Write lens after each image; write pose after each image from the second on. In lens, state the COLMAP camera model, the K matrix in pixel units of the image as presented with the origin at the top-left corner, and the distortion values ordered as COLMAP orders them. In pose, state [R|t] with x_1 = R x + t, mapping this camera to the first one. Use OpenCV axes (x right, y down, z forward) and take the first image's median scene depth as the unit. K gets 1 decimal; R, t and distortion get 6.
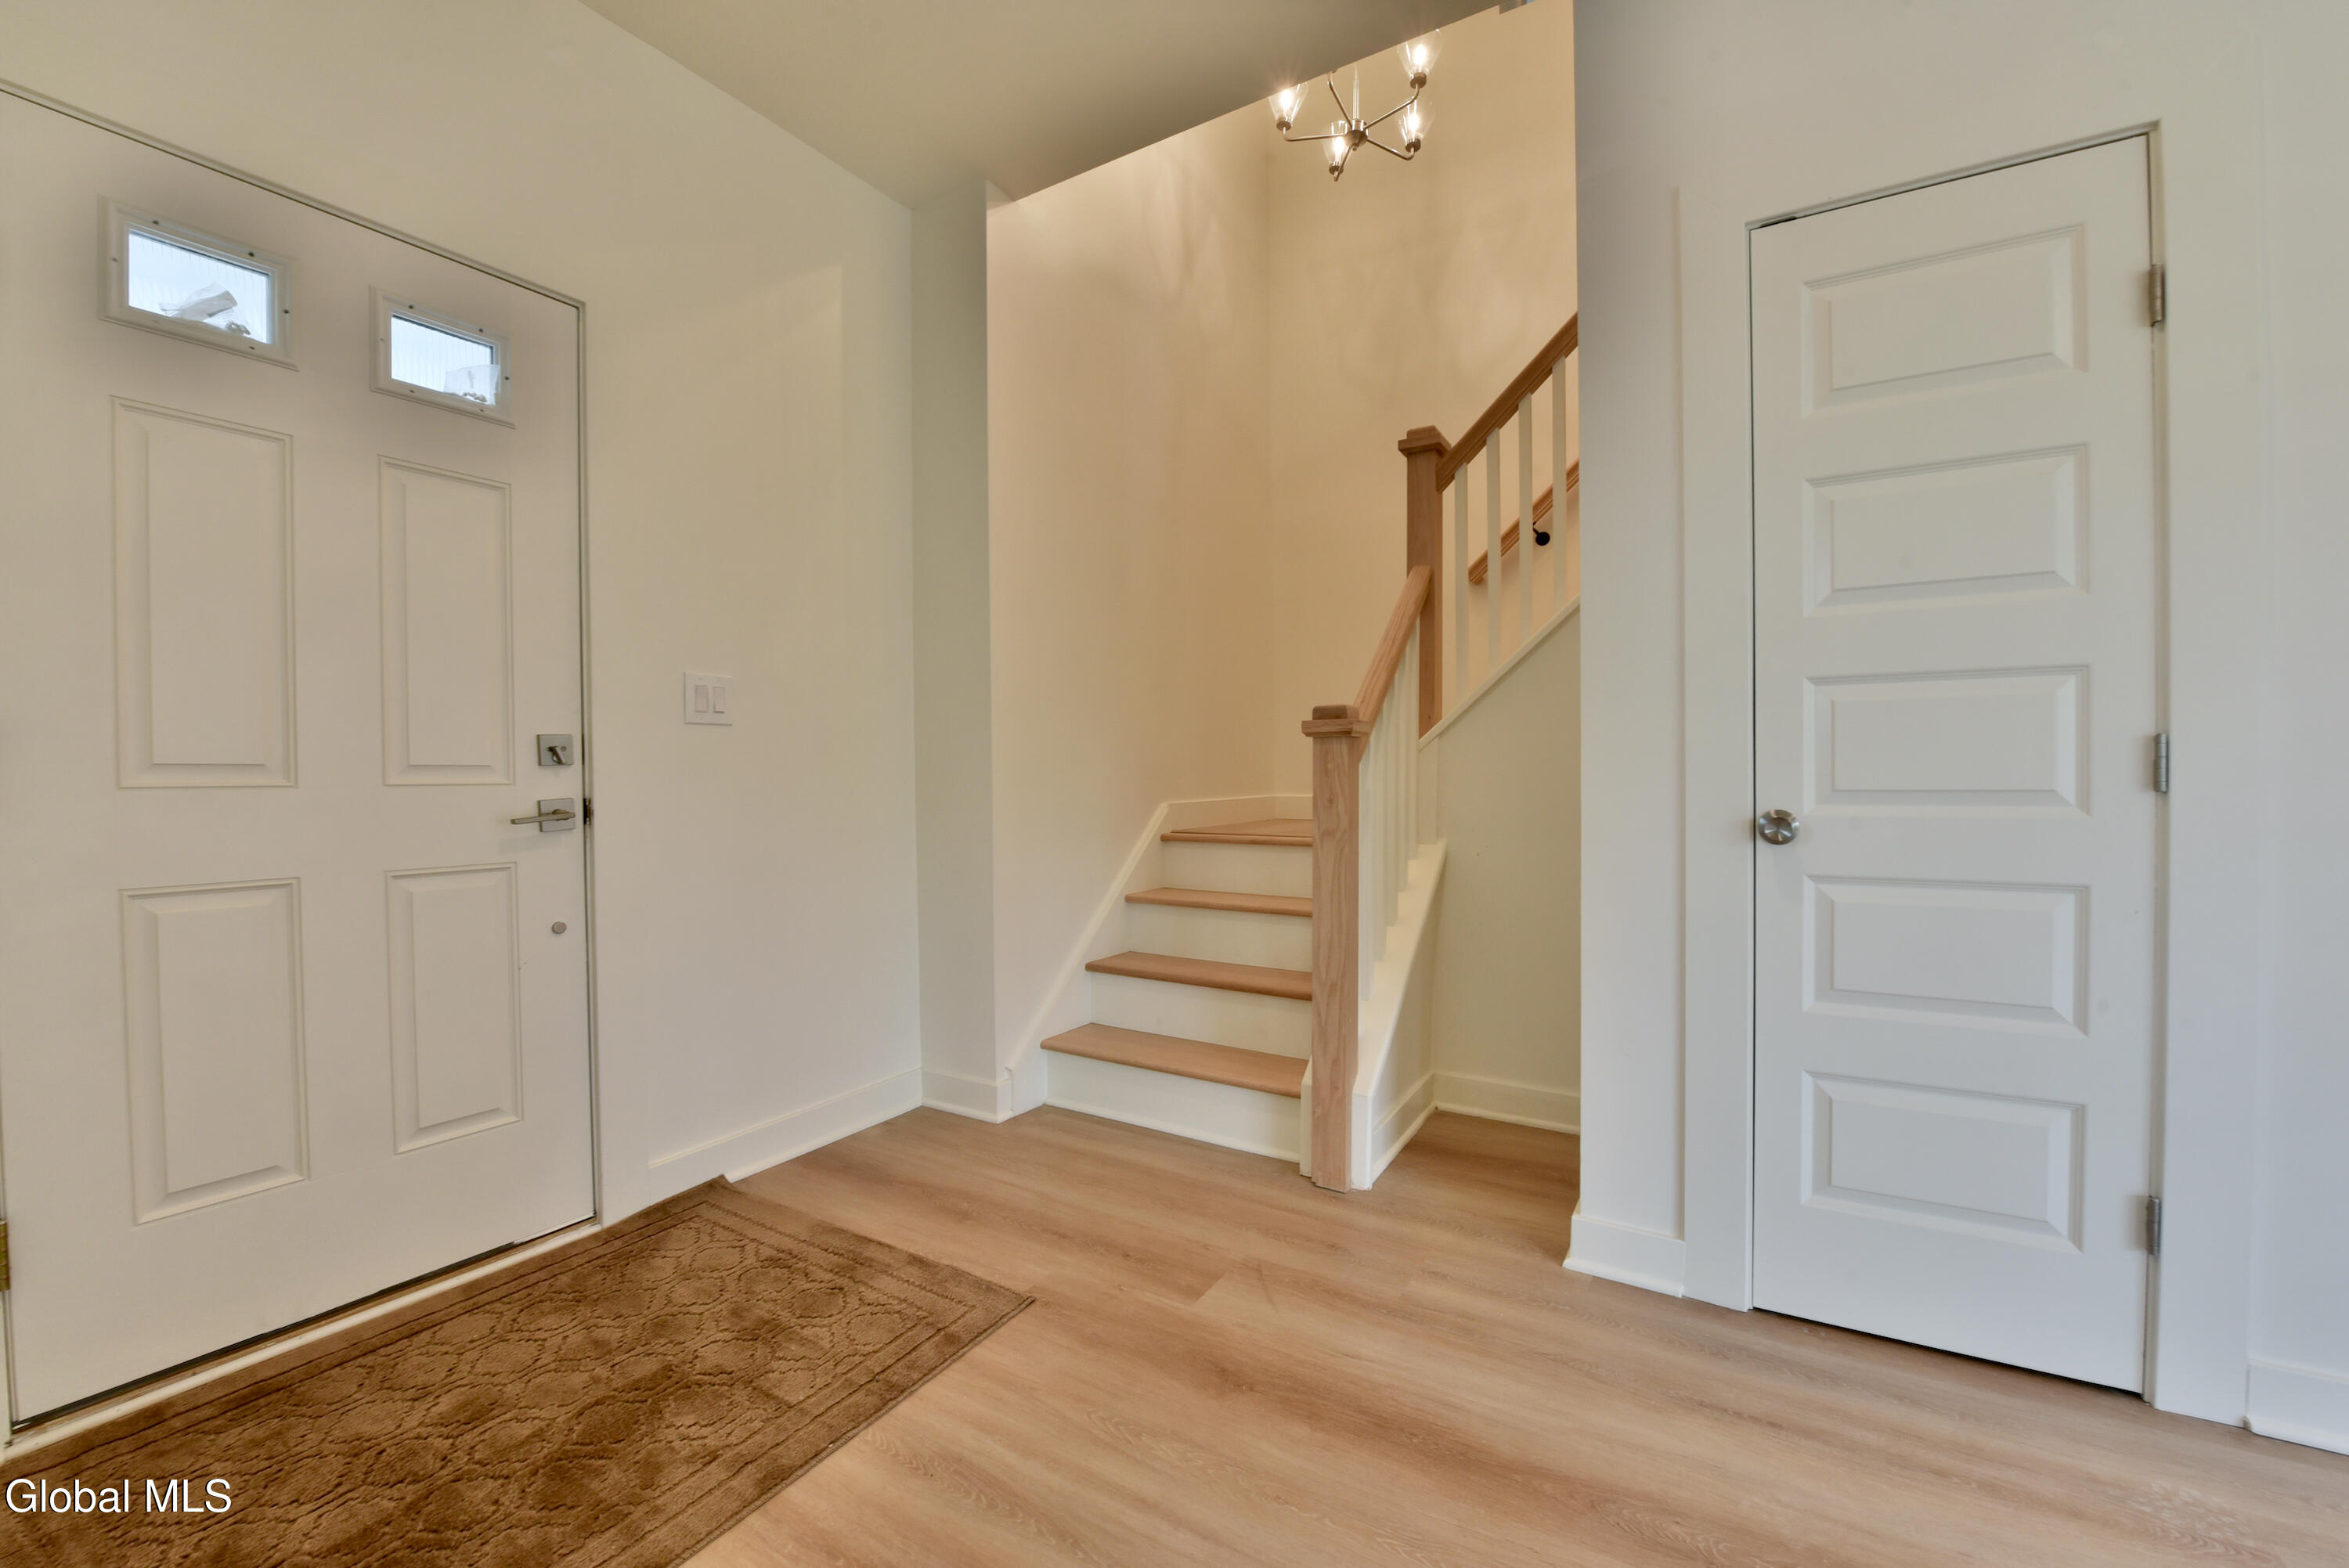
lens RADIAL K [[940.1, 0, 1174.5], [0, 940.1, 784.0], [0, 0, 1]] dist [-0.021081, 0.000105]
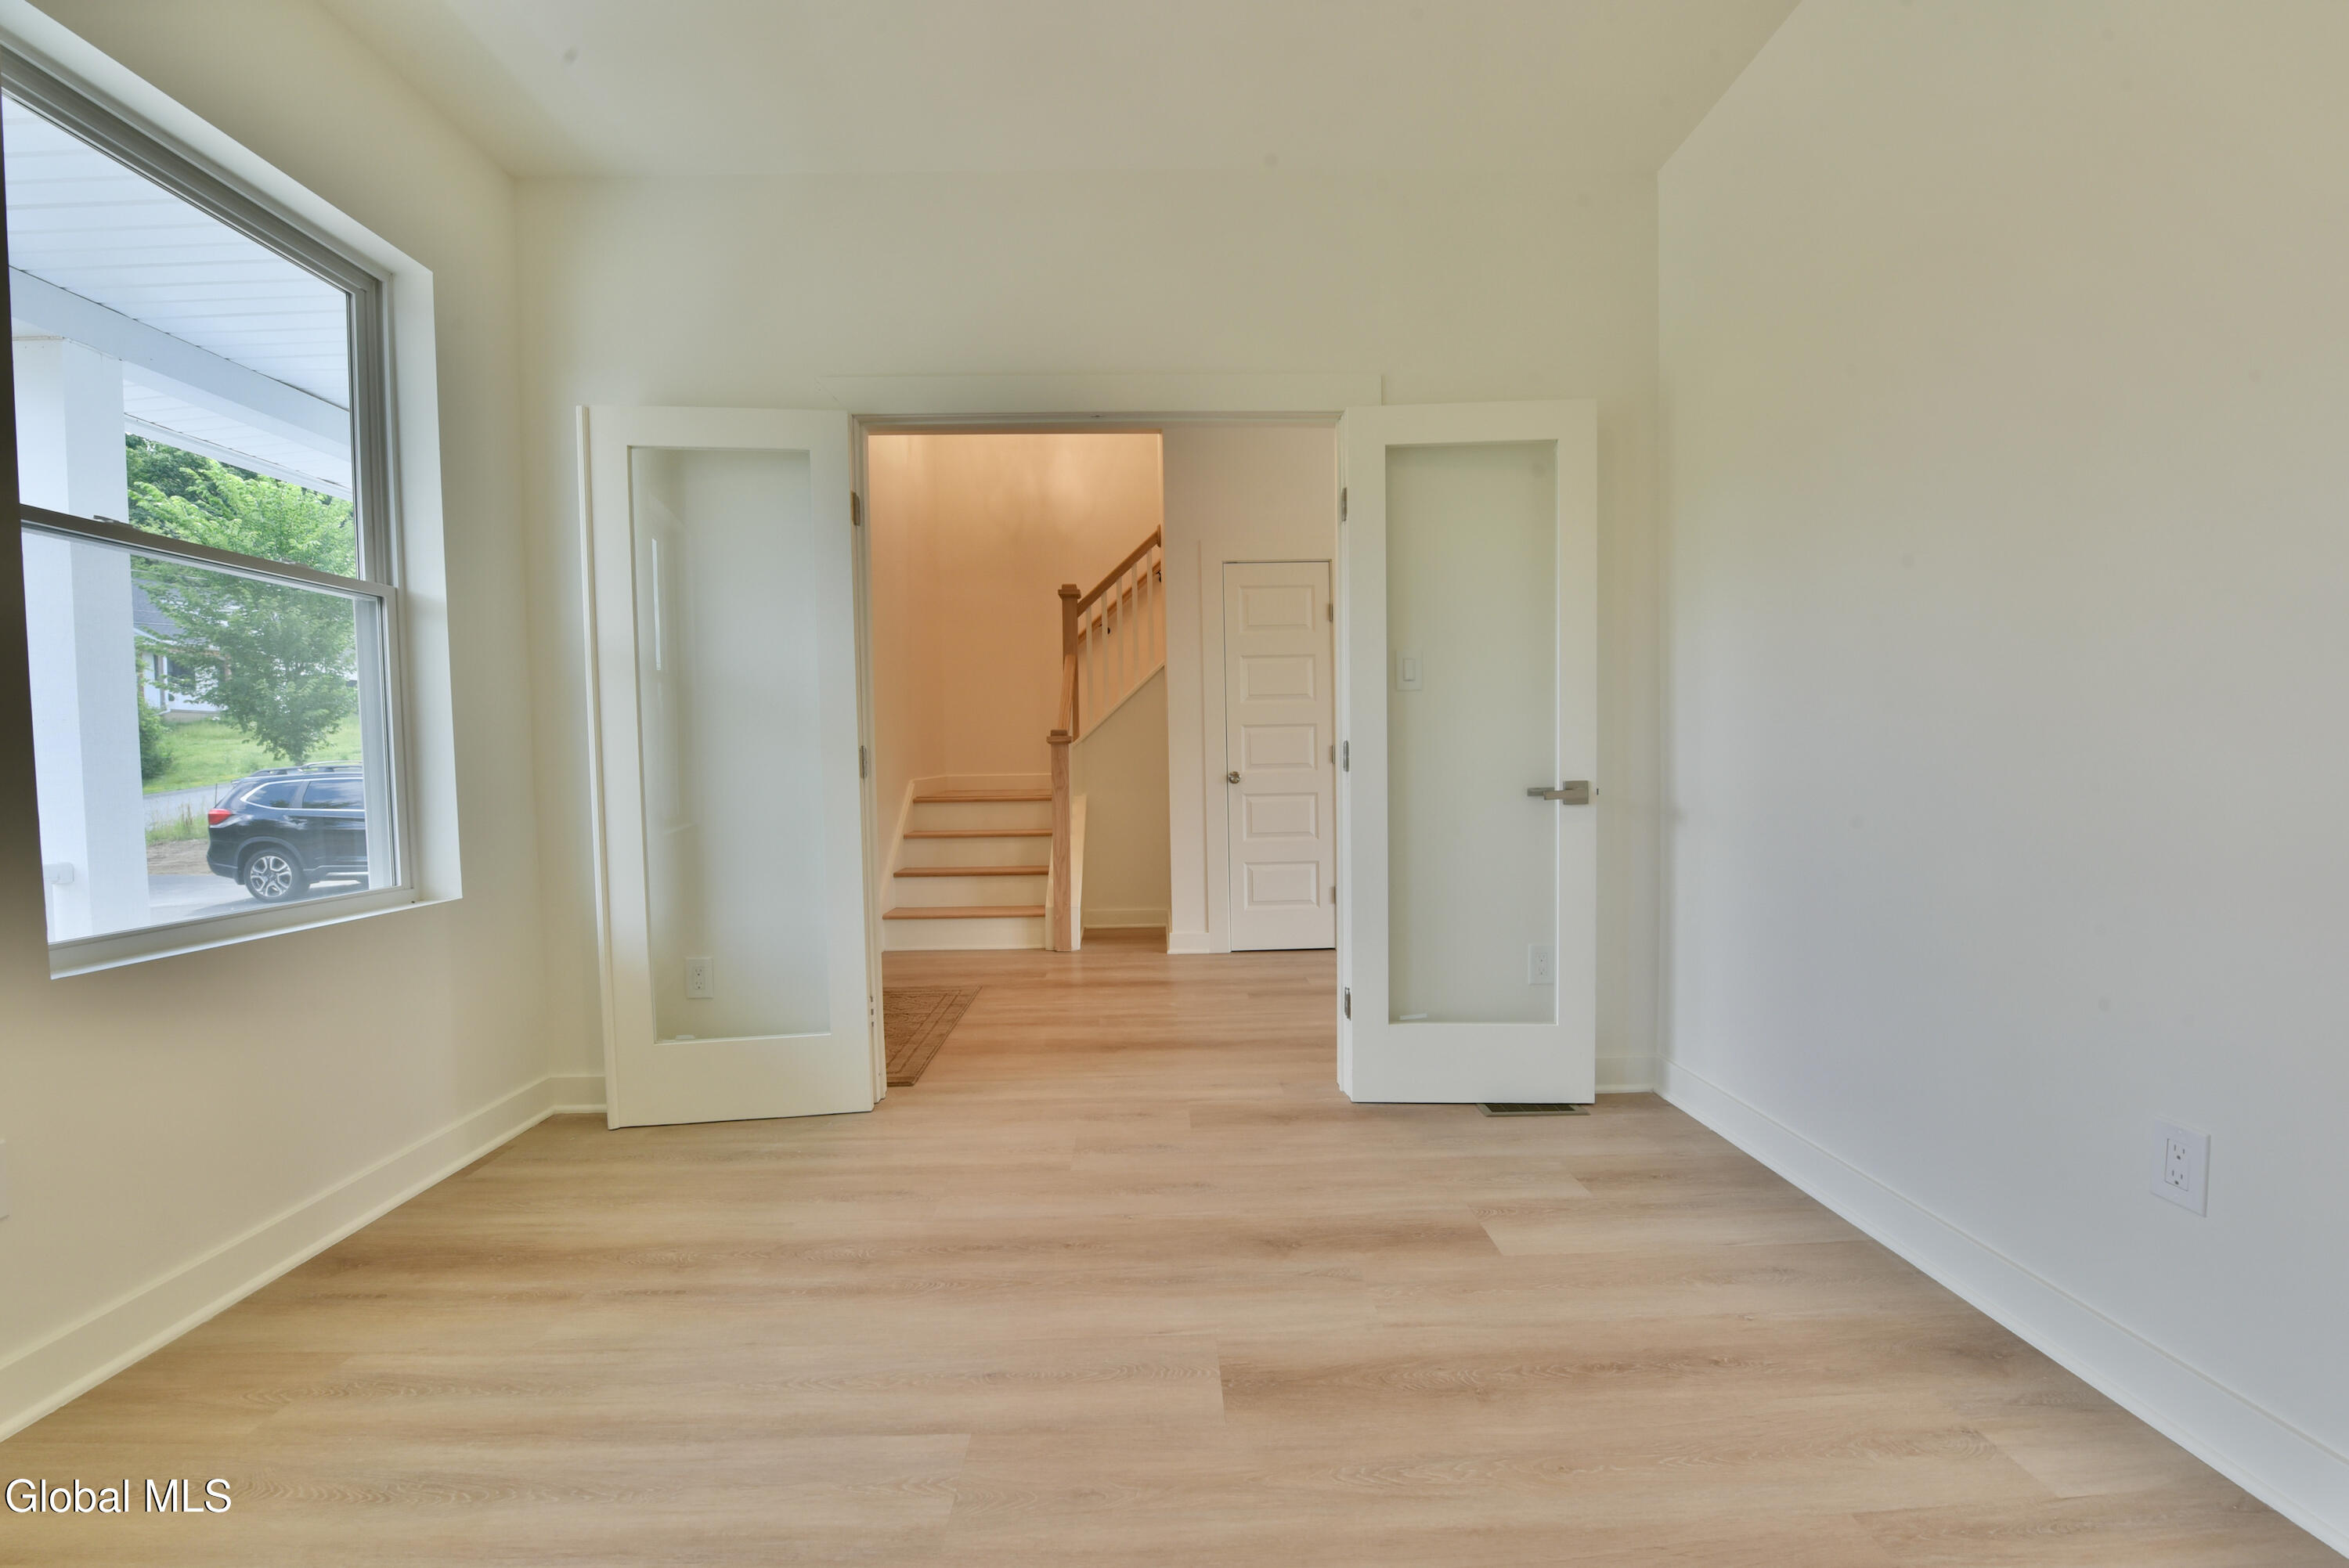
lens RADIAL K [[940.1, 0, 1174.5], [0, 940.1, 784.0], [0, 0, 1]] dist [-0.021081, 0.000105]
pose [[0.836977, -0.026014, 0.546619, -1.050522], [0.019319, 0.999651, 0.017994, 0.010550], [-0.546897, -0.004500, 0.837188, -1.271658]]
